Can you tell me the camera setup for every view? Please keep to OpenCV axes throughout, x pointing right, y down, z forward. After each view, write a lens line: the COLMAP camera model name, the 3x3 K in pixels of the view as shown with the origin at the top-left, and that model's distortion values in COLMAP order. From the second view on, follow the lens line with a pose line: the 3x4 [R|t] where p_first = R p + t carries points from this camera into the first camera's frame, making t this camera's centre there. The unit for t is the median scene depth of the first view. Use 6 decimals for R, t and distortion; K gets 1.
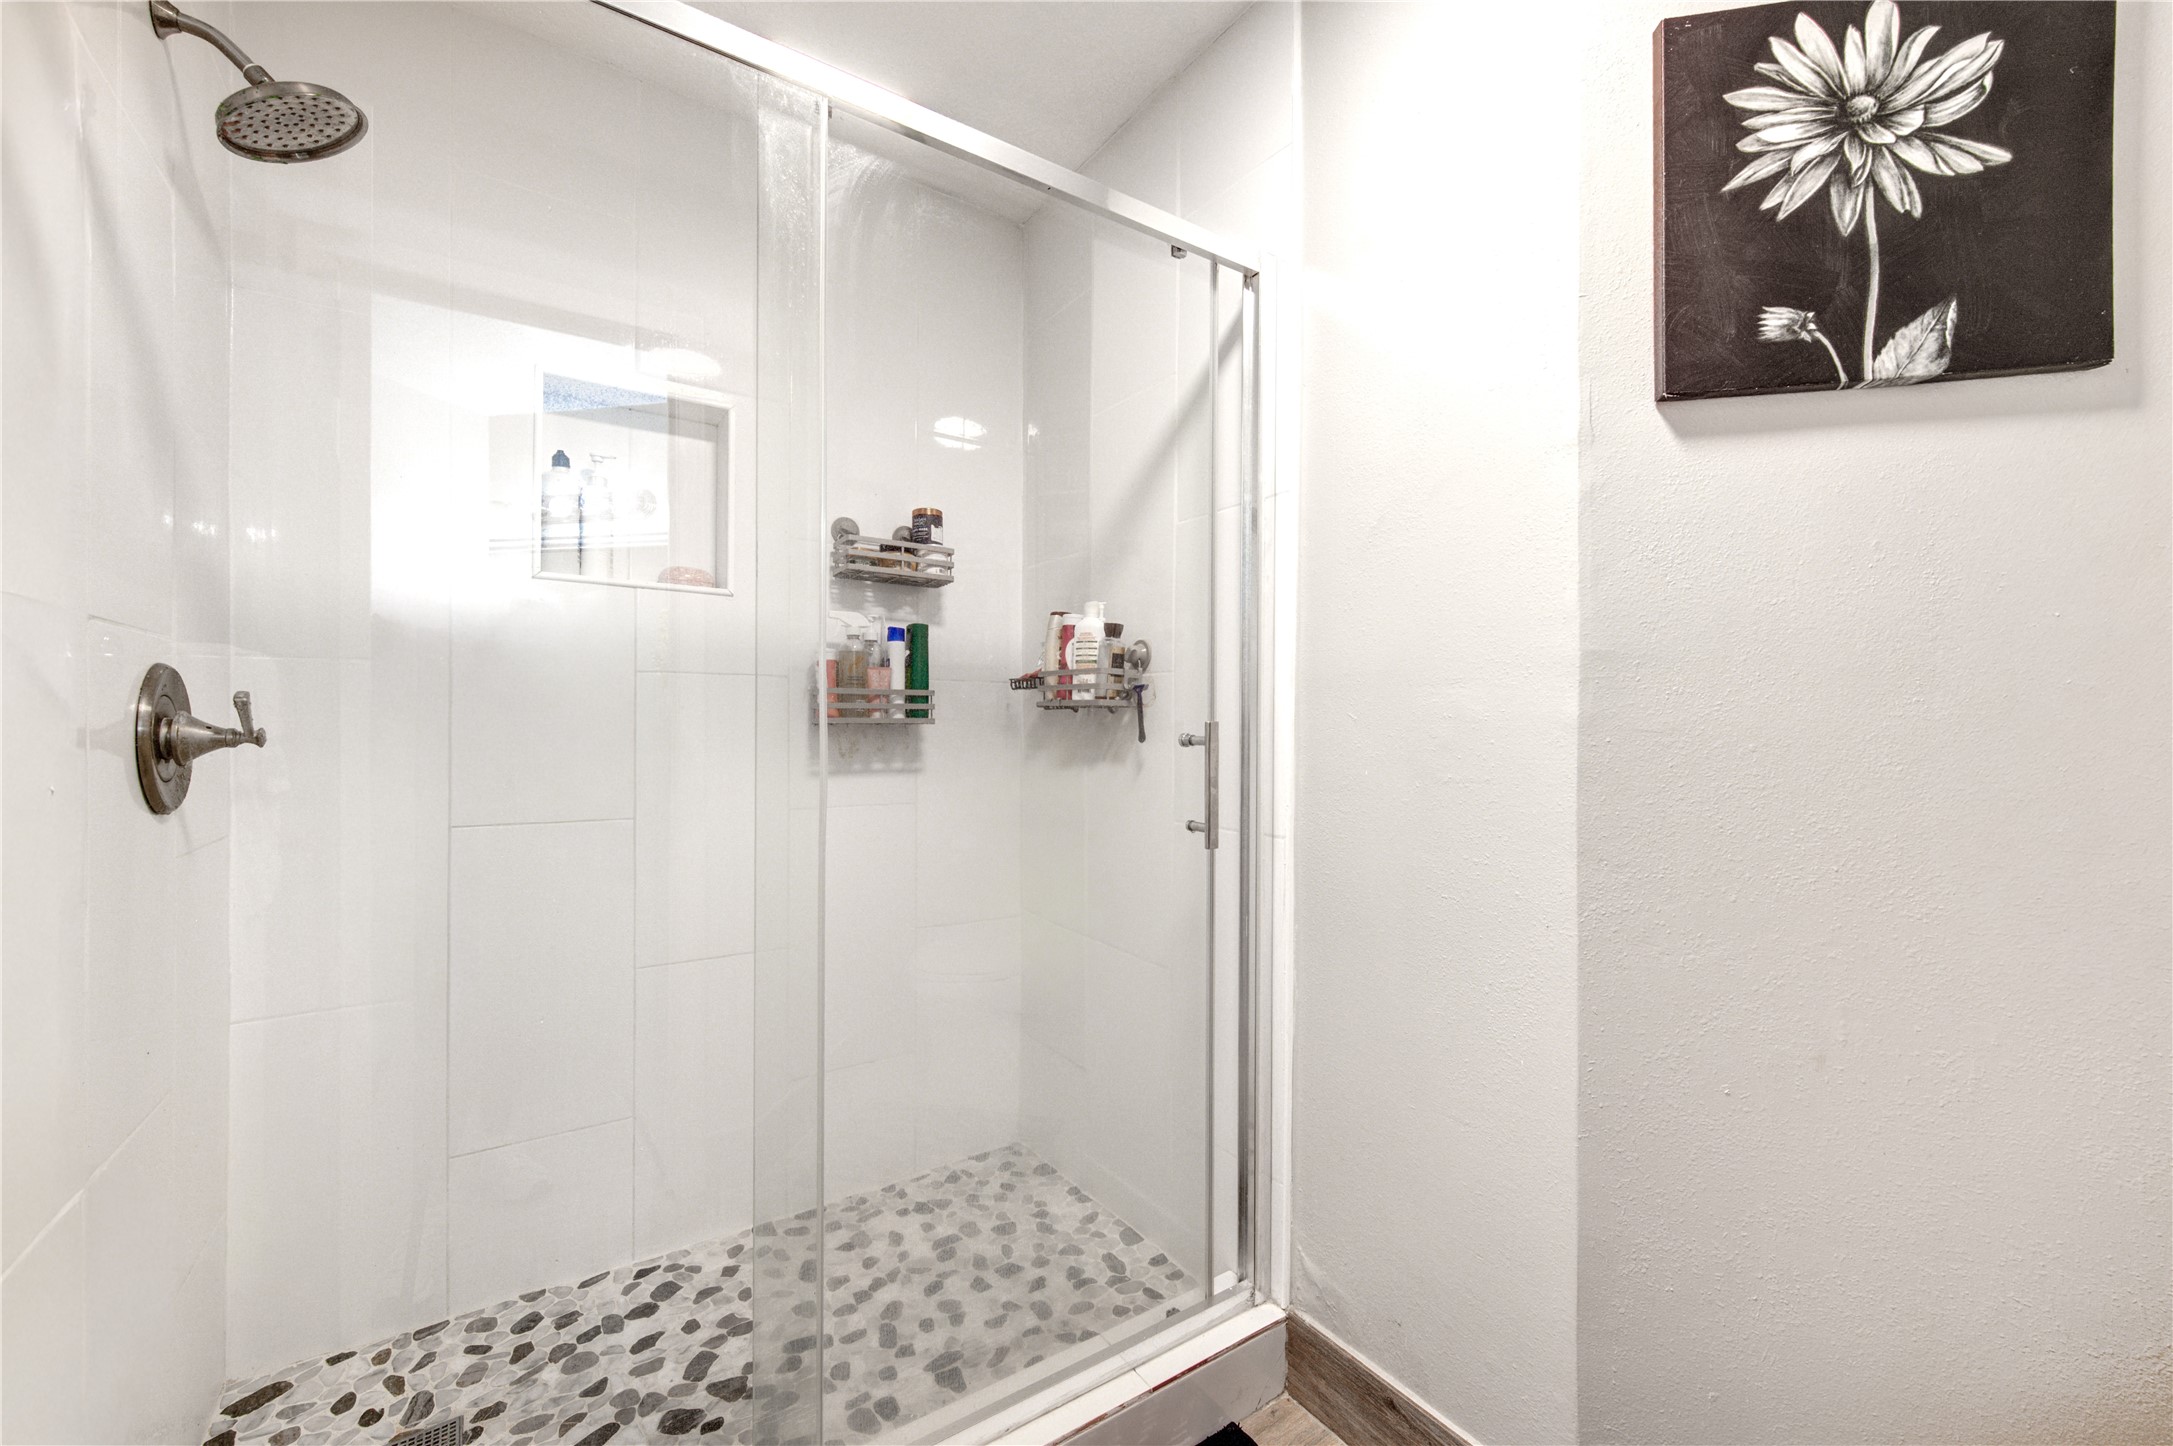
lens RADIAL K [[852.3, 0, 1093.3], [0, 852.3, 728.4], [0, 0, 1]] dist [0.001600, 0.000356]
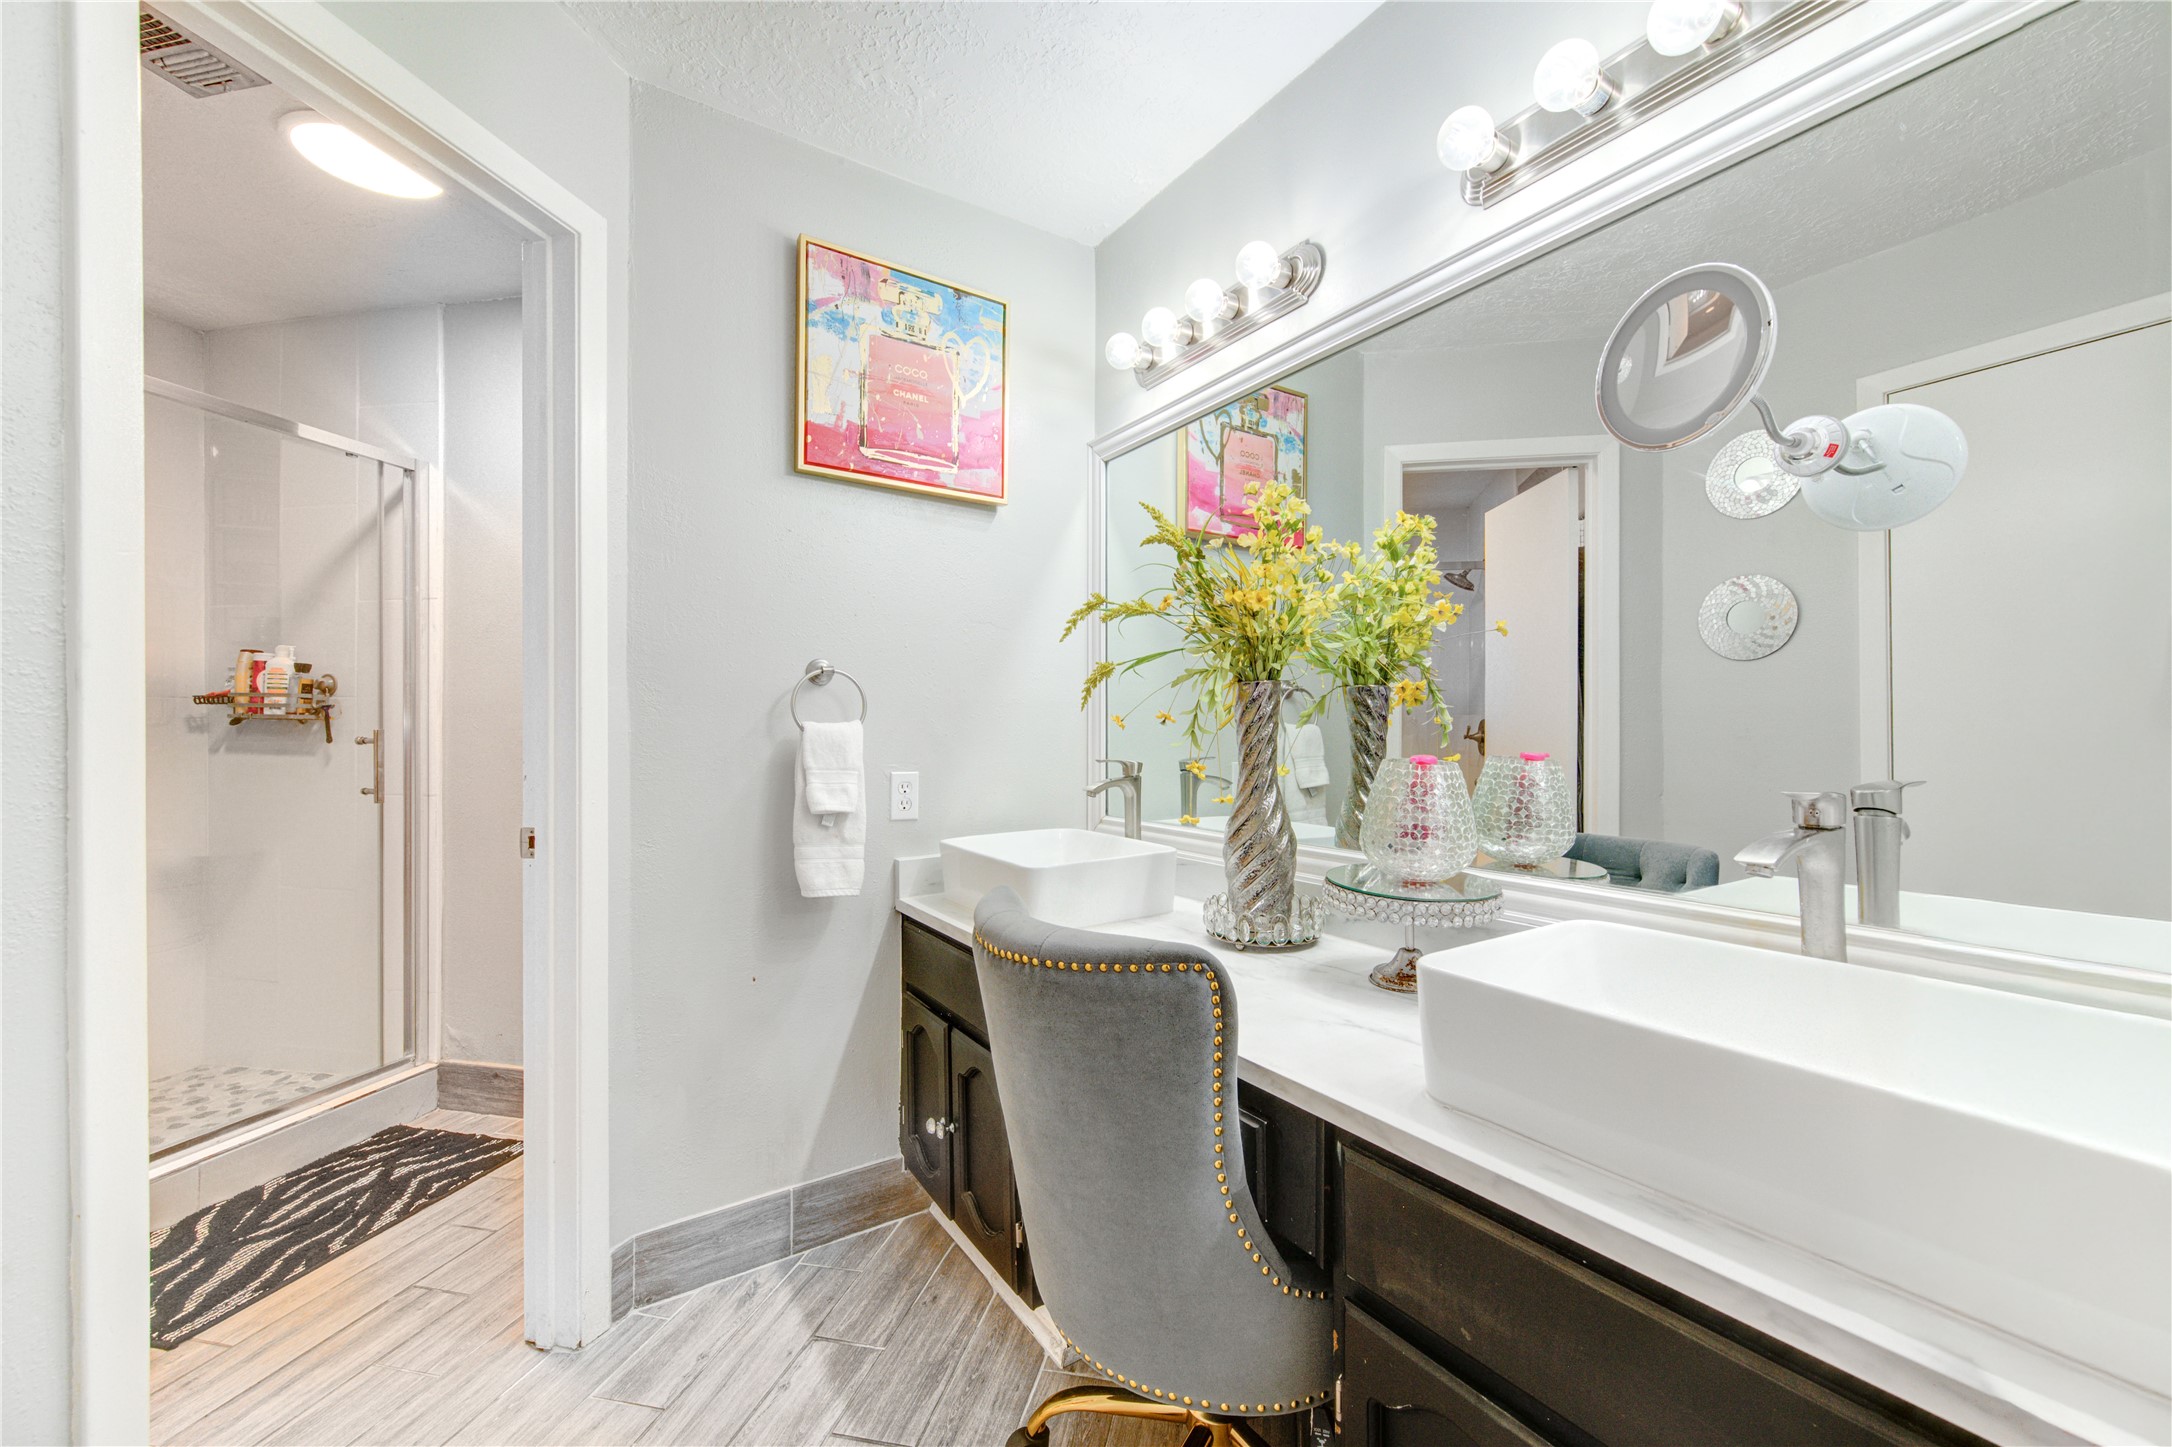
lens RADIAL K [[851.9, 0, 1092.8], [0, 851.9, 728.9], [0, 0, 1]] dist [0.001600, 0.000356]
pose [[0.725116, -0.005755, 0.688603, -0.002458], [0.006477, 0.999978, 0.001536, -0.002445], [-0.688597, 0.003346, 0.725137, -1.017860]]
